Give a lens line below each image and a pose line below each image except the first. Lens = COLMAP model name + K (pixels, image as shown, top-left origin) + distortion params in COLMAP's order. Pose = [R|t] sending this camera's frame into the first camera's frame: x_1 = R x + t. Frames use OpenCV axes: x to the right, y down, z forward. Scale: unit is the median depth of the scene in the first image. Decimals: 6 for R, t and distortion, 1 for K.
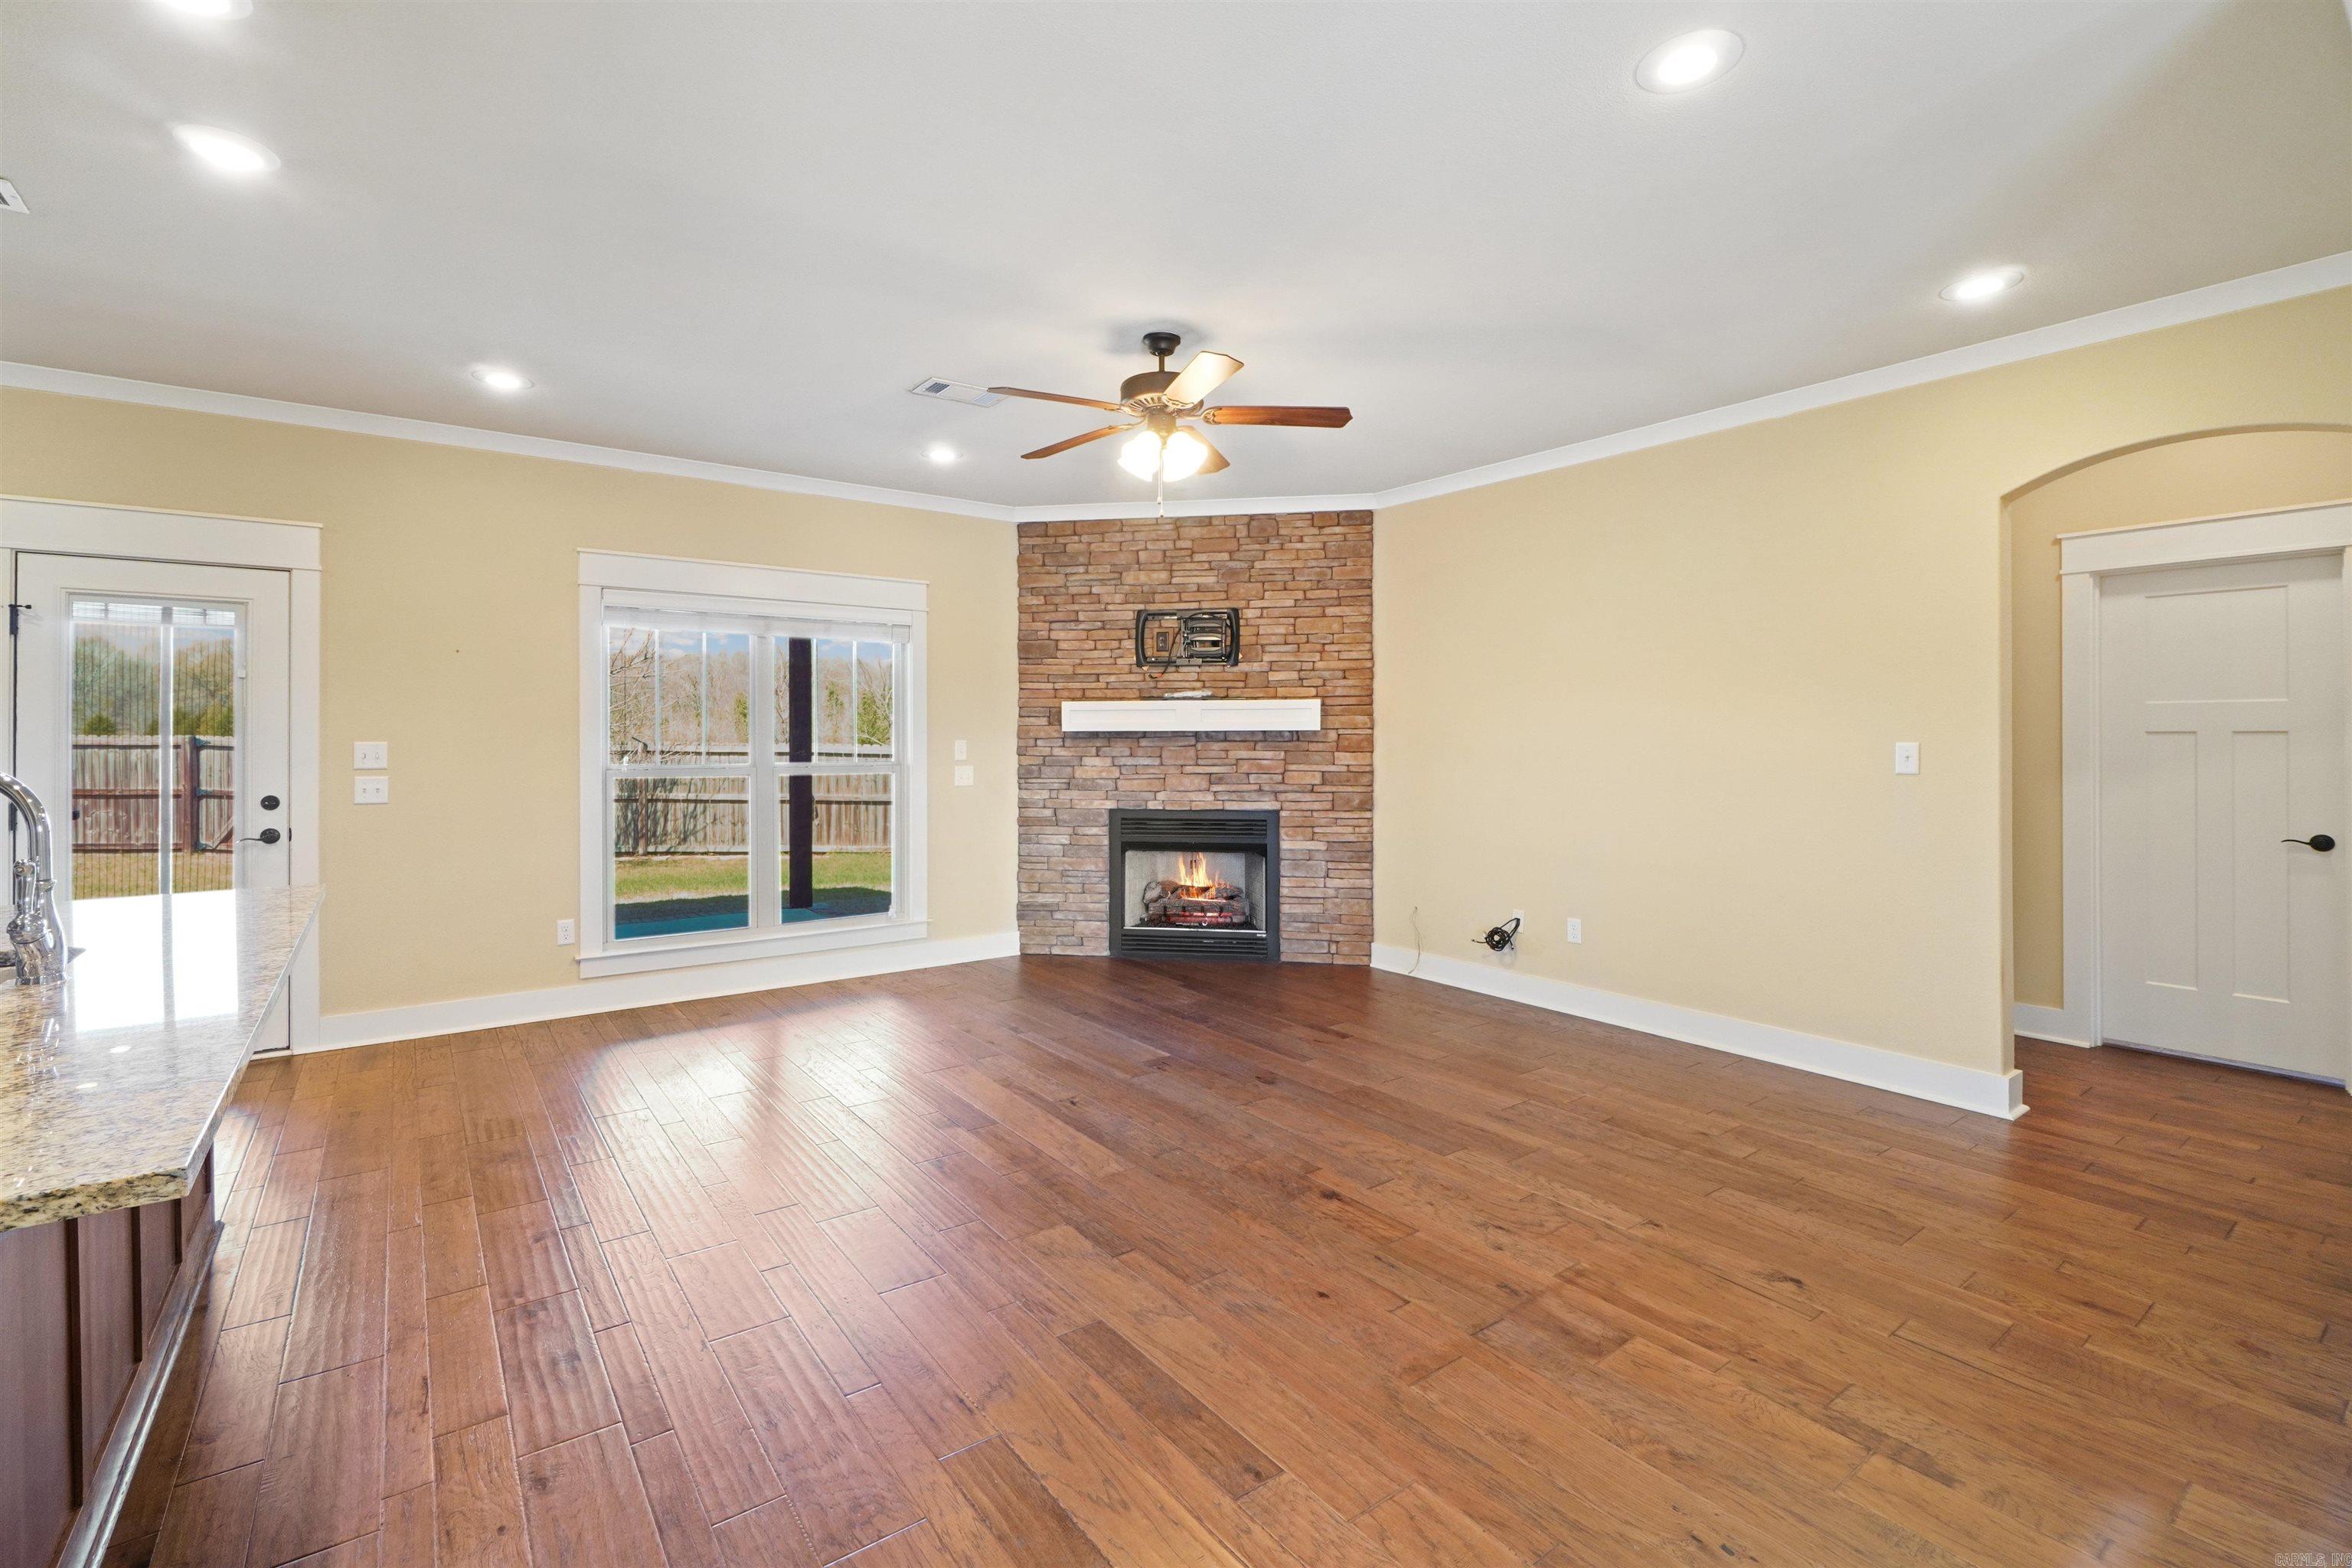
lens RADIAL K [[1014.3, 0, 1165.9], [0, 1014.3, 751.8], [0, 0, 1]] dist [0.001920, 0.000291]
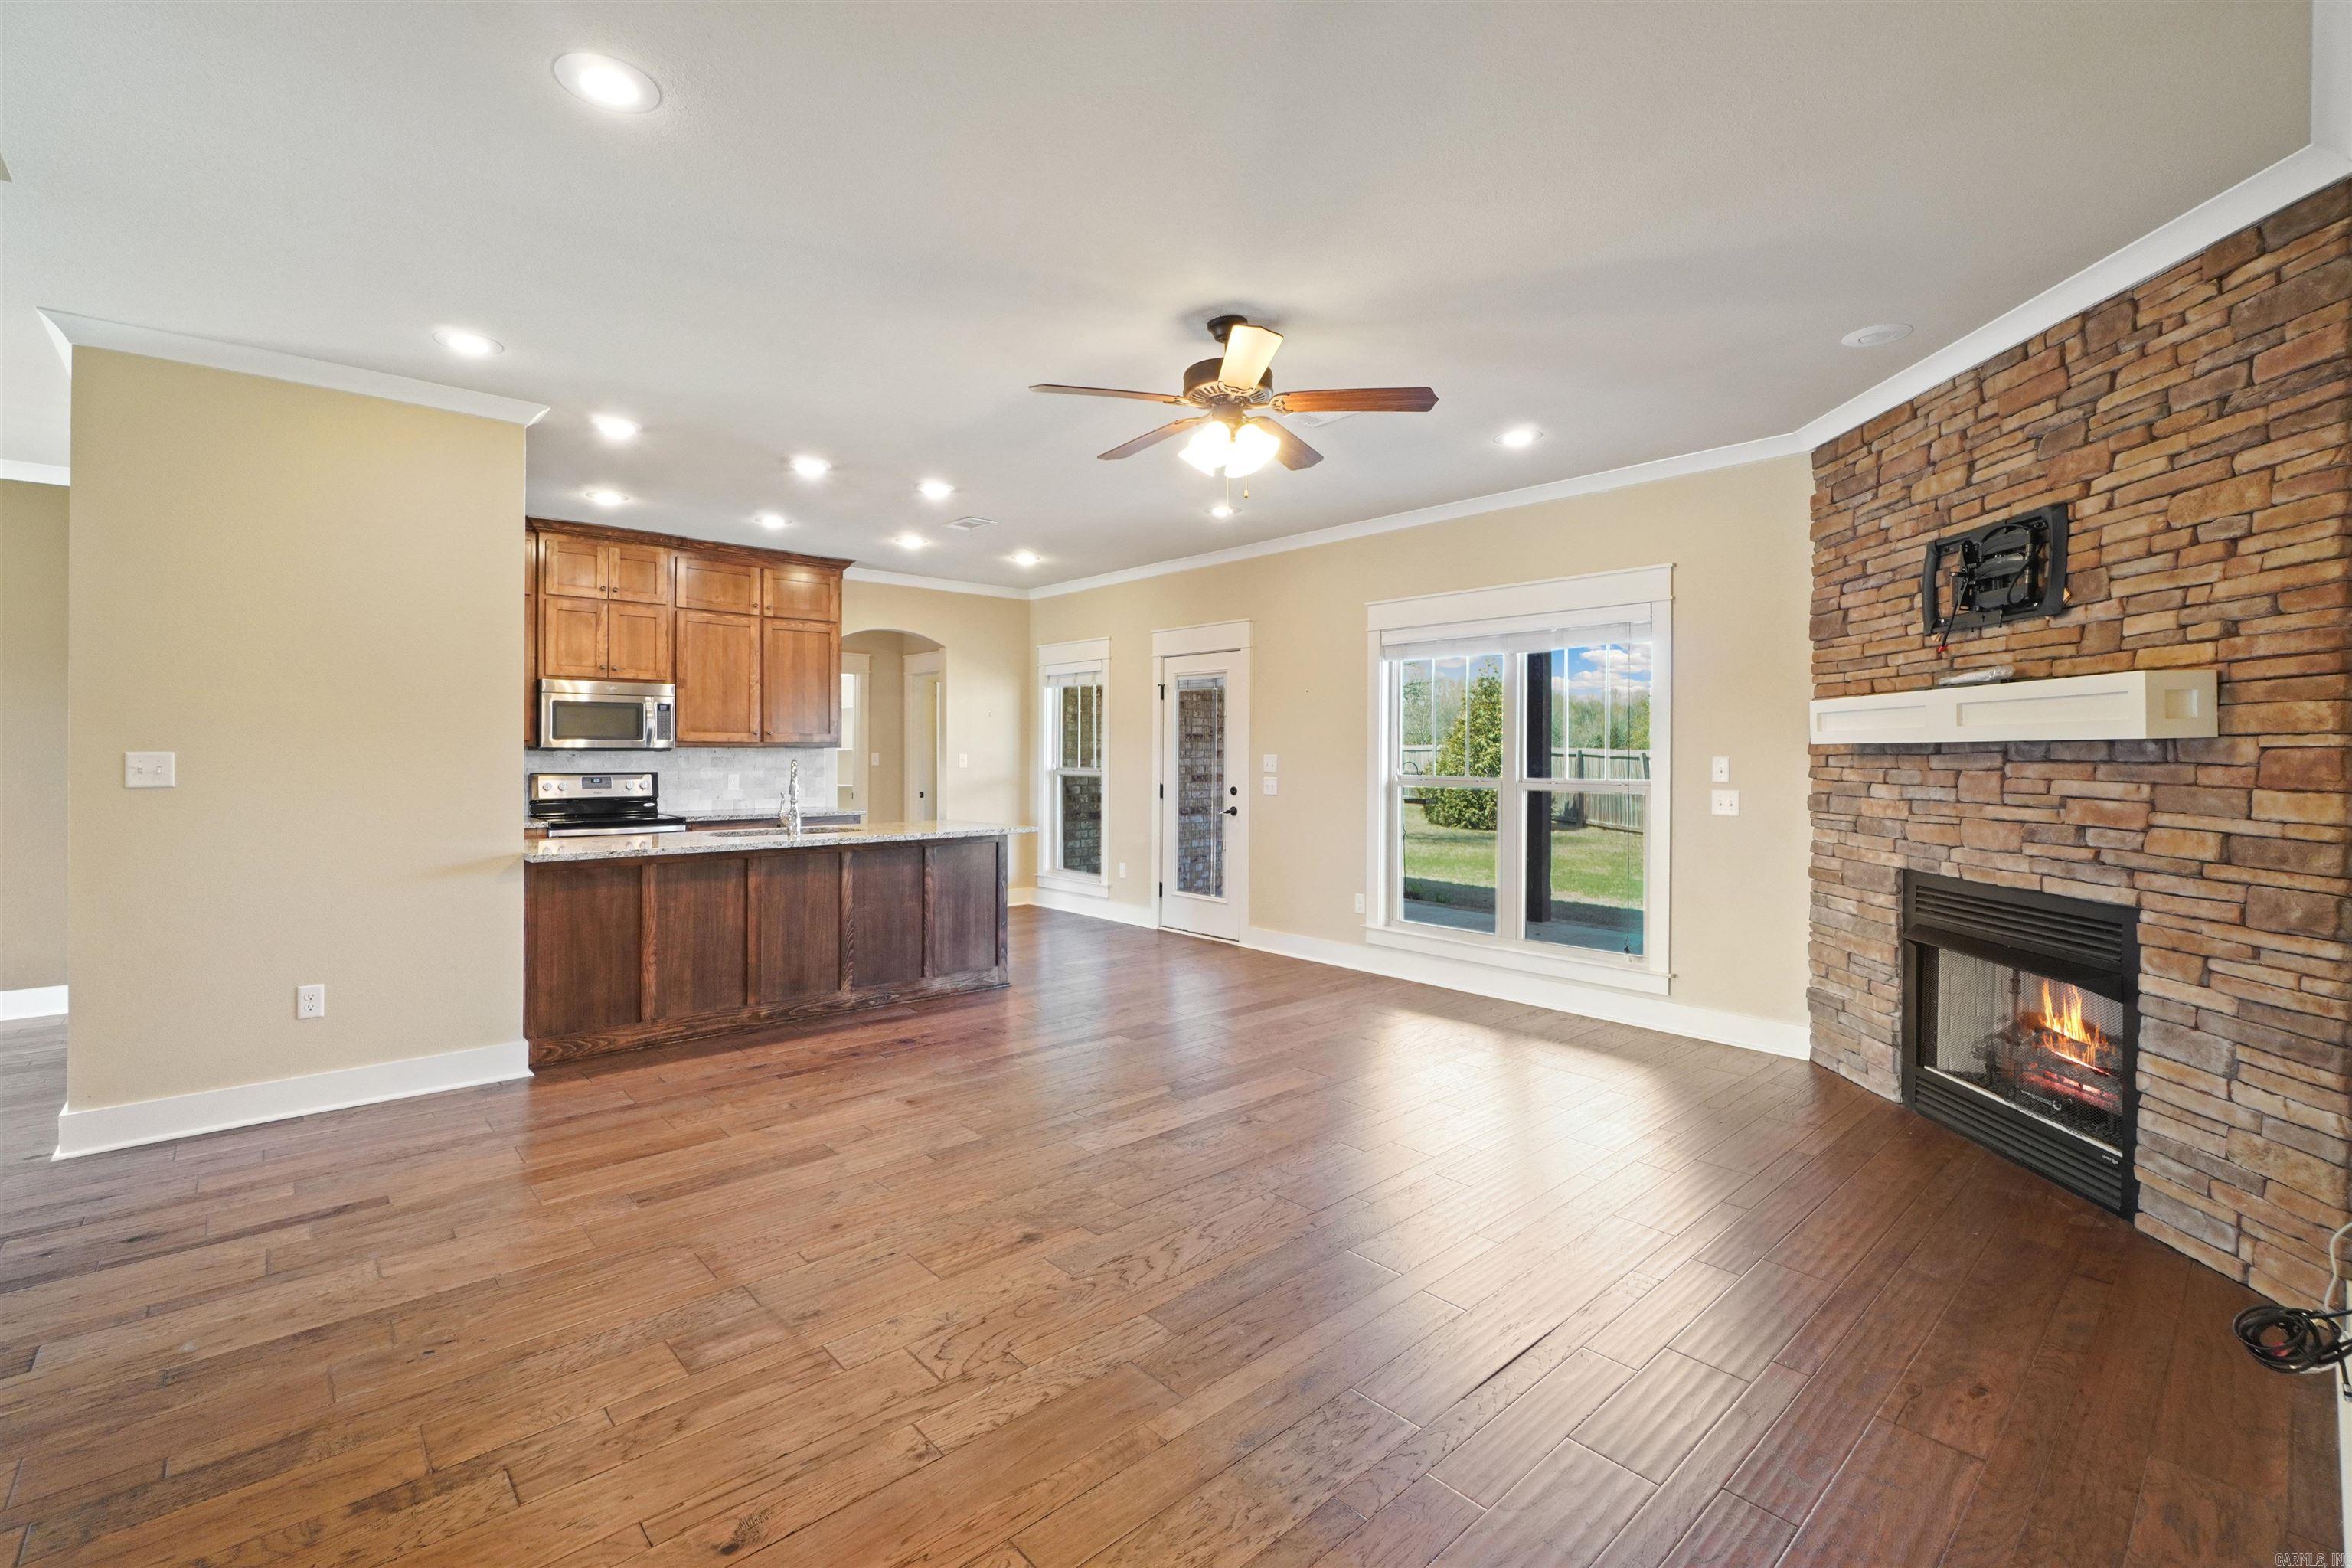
lens RADIAL K [[1020.2, 0, 1144.2], [0, 1020.2, 760.9], [0, 0, 1]] dist [0.000923, 0.000062]
pose [[0.098504, 0.009993, -0.995087, 0.541425], [-0.017255, 0.999816, 0.008333, -0.007235], [0.994987, 0.016350, 0.098658, 0.490532]]
